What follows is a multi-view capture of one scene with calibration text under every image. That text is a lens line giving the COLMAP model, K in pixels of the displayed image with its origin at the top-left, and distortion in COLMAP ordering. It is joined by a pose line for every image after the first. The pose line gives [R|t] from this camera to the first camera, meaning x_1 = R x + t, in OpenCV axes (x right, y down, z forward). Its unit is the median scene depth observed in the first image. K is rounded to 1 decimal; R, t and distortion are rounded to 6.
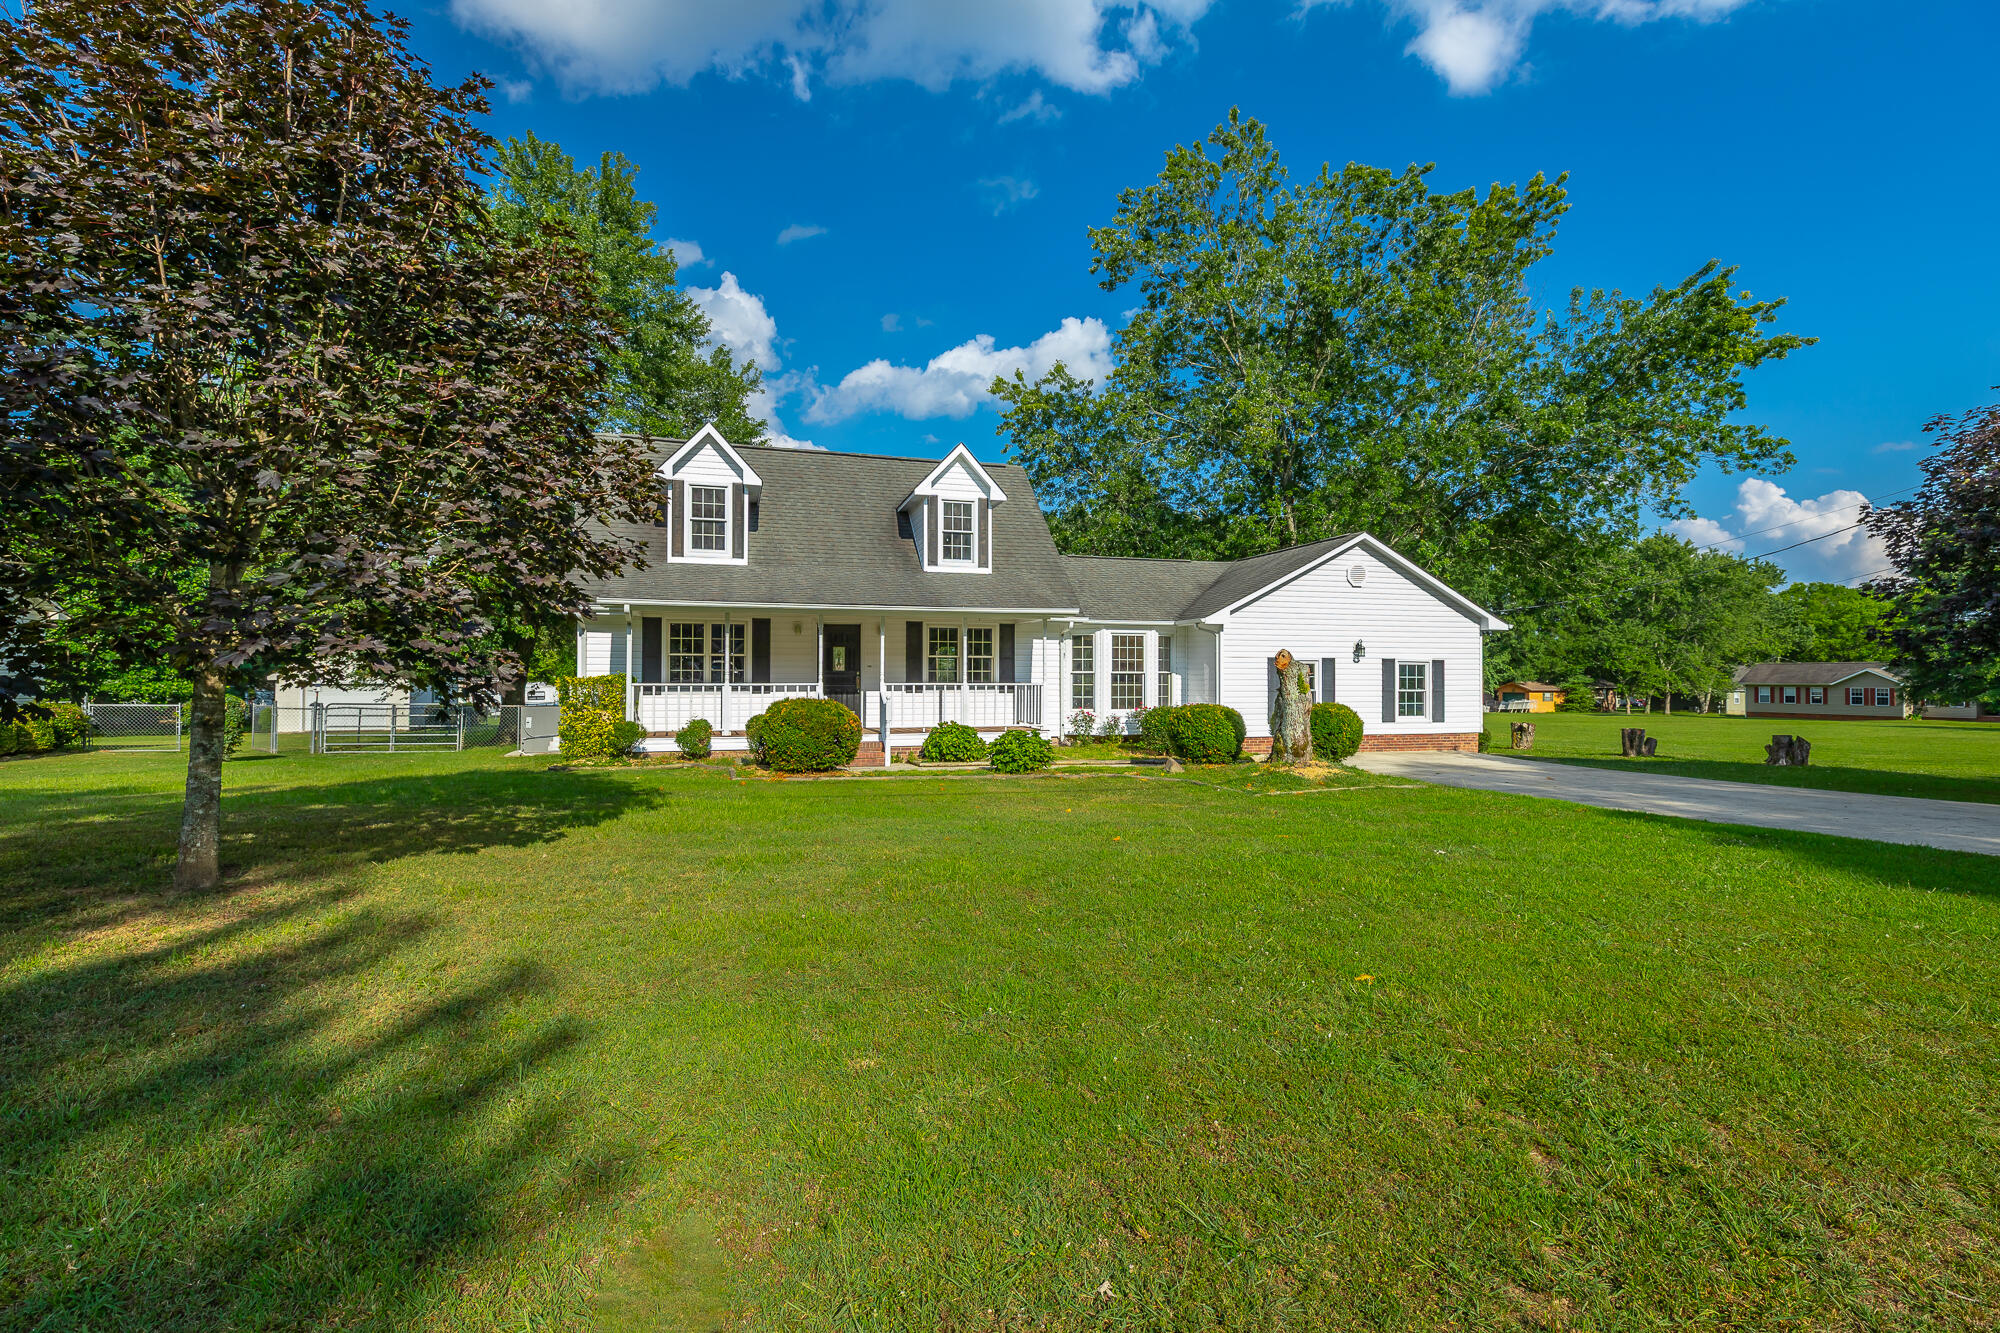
lens RADIAL K [[897.4, 0, 973.6], [0, 897.4, 668.0], [0, 0, 1]] dist [0.007822, -0.001714]
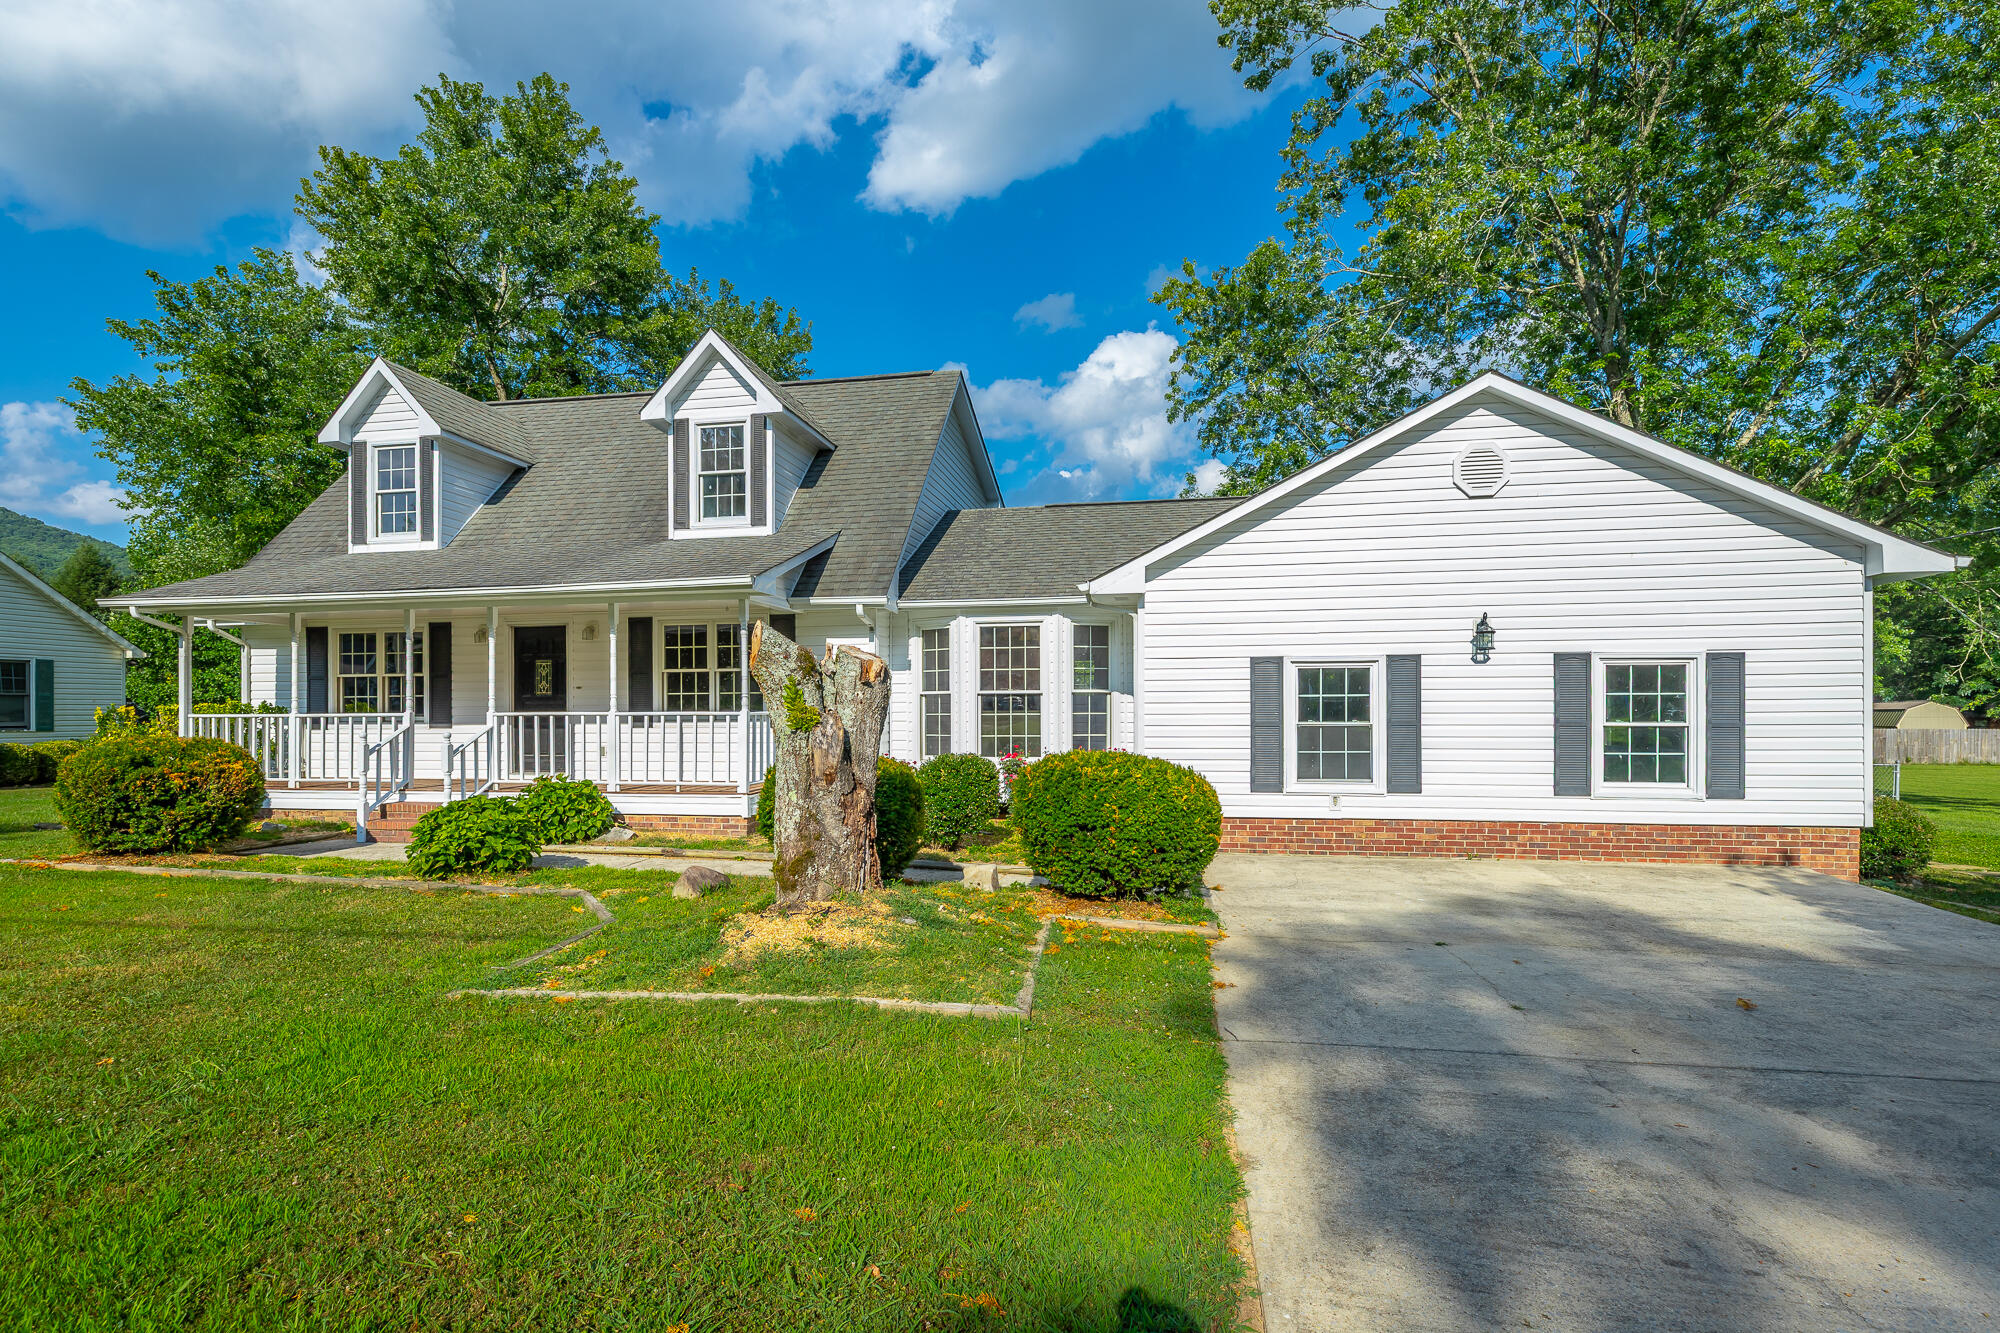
lens RADIAL K [[972.6, 0, 978.6], [0, 972.6, 716.6], [0, 0, 1]] dist [-0.004770, 0.000788]
pose [[0.889797, -0.004236, -0.456337, 0.449448], [0.010087, 0.999895, 0.010387, 0.014078], [0.456245, -0.013846, 0.889746, 0.471358]]
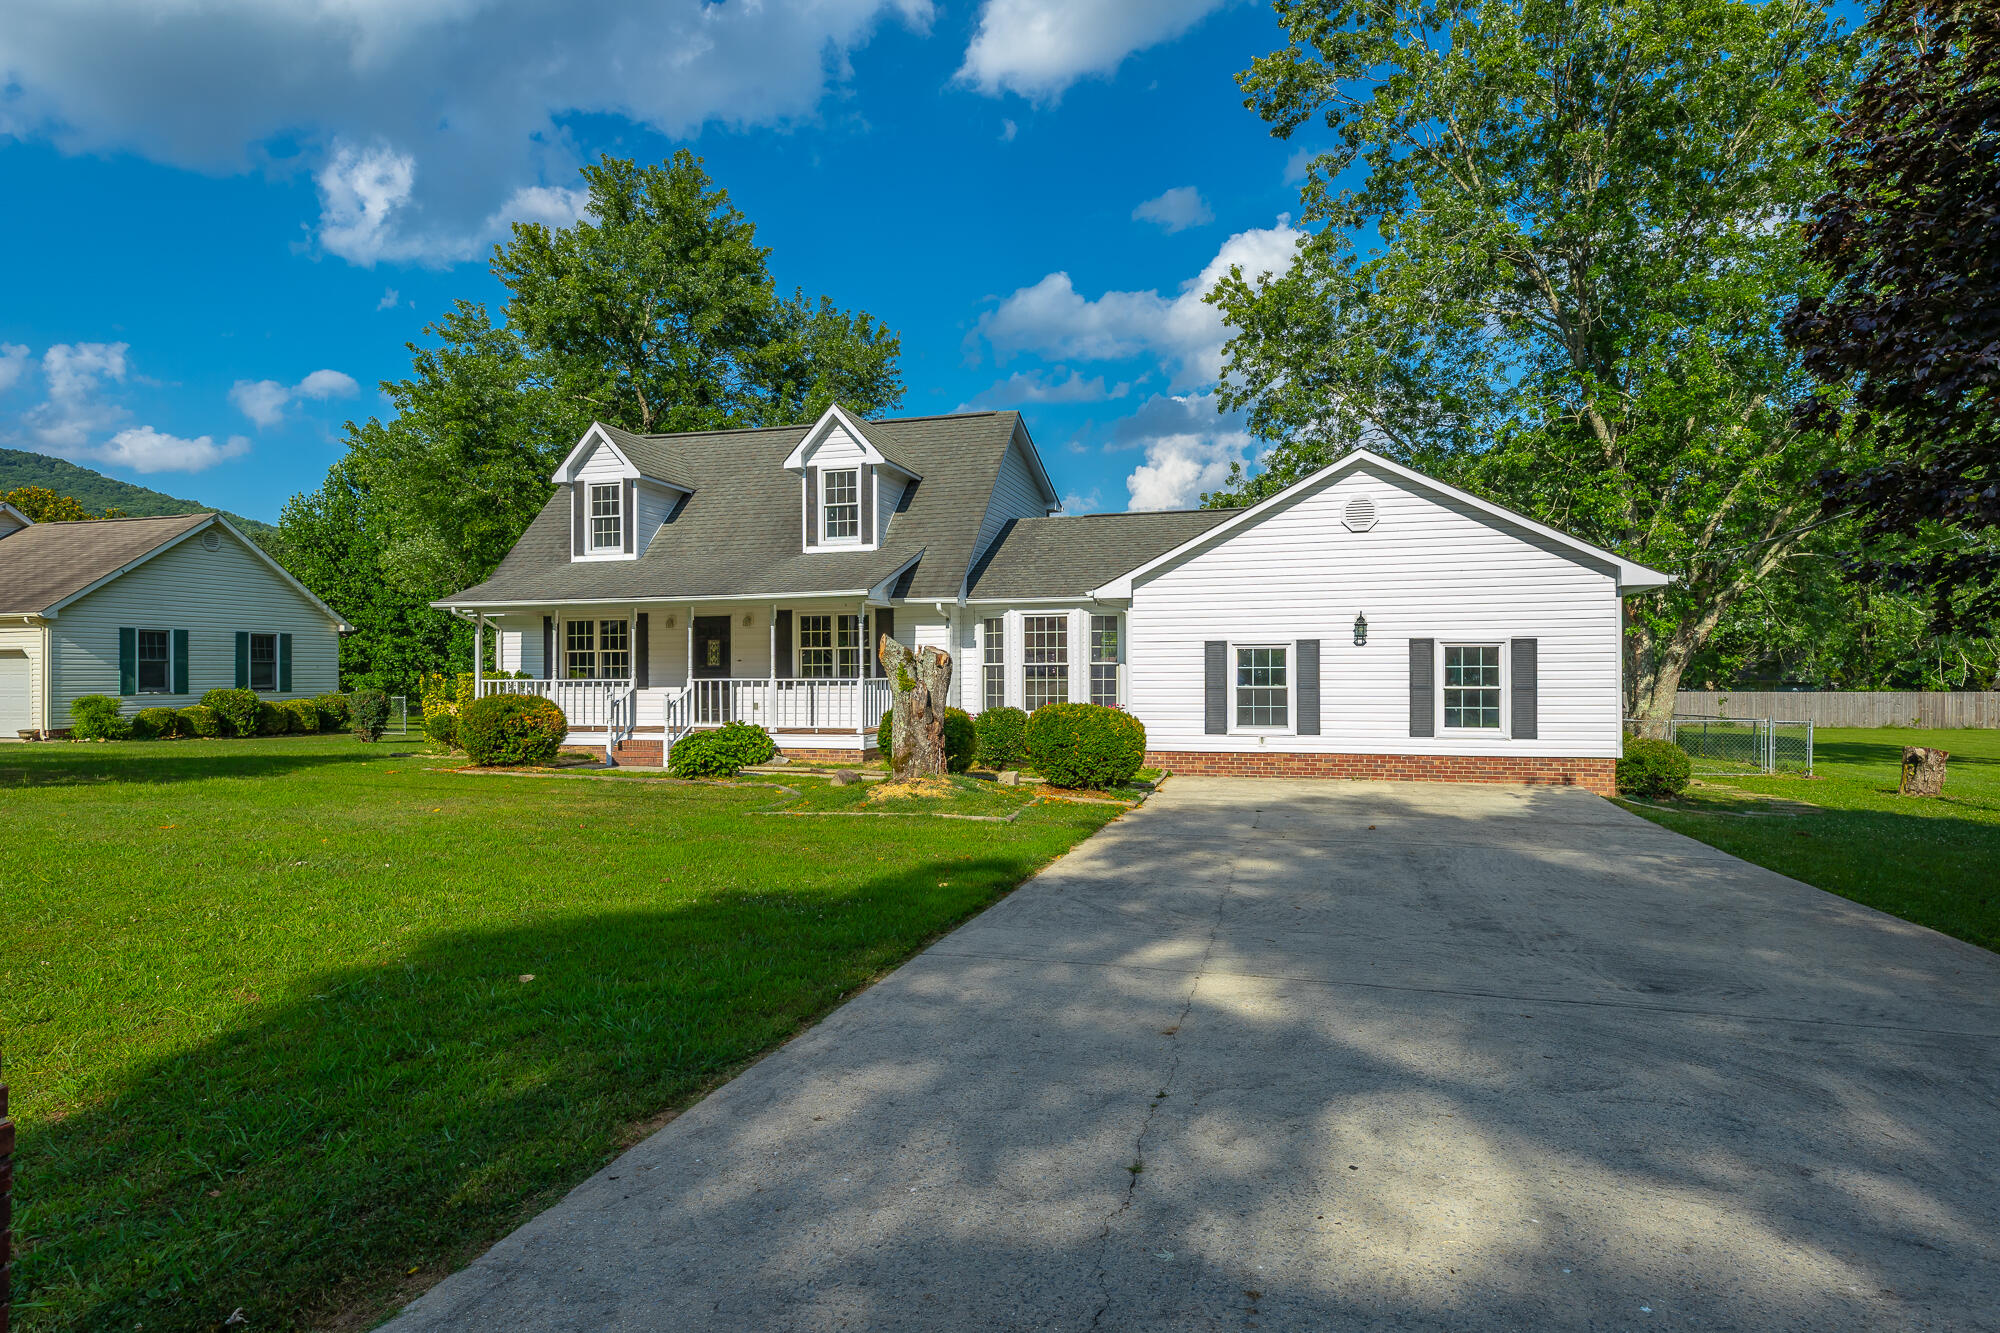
lens RADIAL K [[1074.3, 0, 981.6], [0, 1074.3, 676.7], [0, 0, 1]] dist [0.003031, 0.003188]
pose [[0.845804, -0.003825, -0.533480, 0.650240], [0.011258, 0.999880, 0.010679, 0.005512], [0.533375, -0.015038, 0.845745, 0.187016]]
